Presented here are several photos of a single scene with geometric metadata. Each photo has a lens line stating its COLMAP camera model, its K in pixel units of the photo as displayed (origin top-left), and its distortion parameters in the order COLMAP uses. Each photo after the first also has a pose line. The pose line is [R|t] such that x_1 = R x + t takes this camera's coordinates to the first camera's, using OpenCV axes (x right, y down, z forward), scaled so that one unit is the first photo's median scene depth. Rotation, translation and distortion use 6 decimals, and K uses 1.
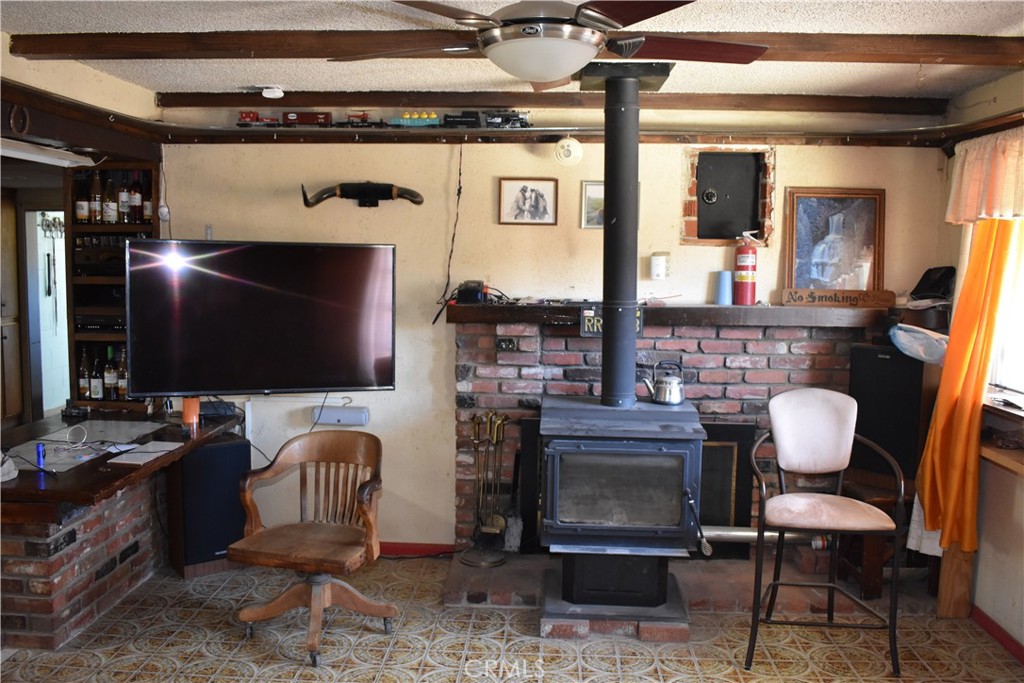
lens RADIAL K [[886.3, 0, 509.9], [0, 886.3, 341.5], [0, 0, 1]] dist [-0.081296, -0.004522]
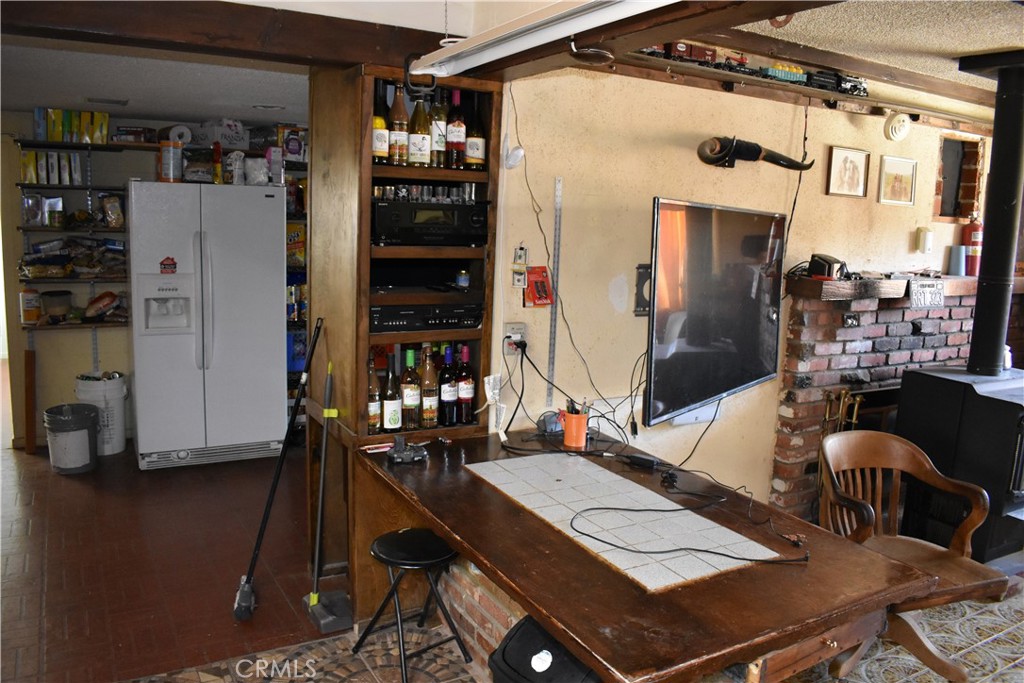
lens RADIAL K [[794.9, 0, 513.3], [0, 794.9, 340.0], [0, 0, 1]] dist [-0.092501, 0.010023]
pose [[0.842320, -0.064801, 0.535068, -0.761699], [0.022029, 0.996056, 0.085951, -0.056348], [-0.538527, -0.060611, 0.840425, 0.465571]]
